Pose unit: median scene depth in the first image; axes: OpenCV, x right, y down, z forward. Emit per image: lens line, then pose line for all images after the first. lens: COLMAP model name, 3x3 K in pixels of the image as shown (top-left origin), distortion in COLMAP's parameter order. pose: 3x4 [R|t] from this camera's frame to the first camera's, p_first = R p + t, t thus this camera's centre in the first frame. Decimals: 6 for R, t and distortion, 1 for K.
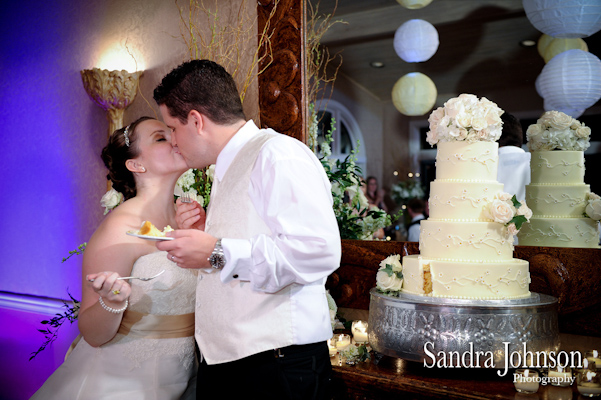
lens RADIAL K [[776.3, 0, 300.5], [0, 776.3, 200.0], [0, 0, 1]] dist [0.124899, 0.013585]
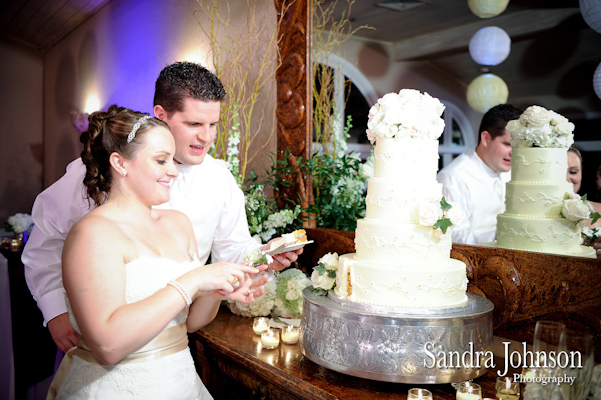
lens RADIAL K [[596.6, 0, 300.5], [0, 596.6, 200.0], [0, 0, 1]] dist [0.047141, 0.003753]
pose [[0.970181, 0.023082, -0.241282, 0.227512], [-0.015350, 0.999308, 0.033876, -0.019159], [0.241897, -0.029162, 0.969864, 0.216257]]
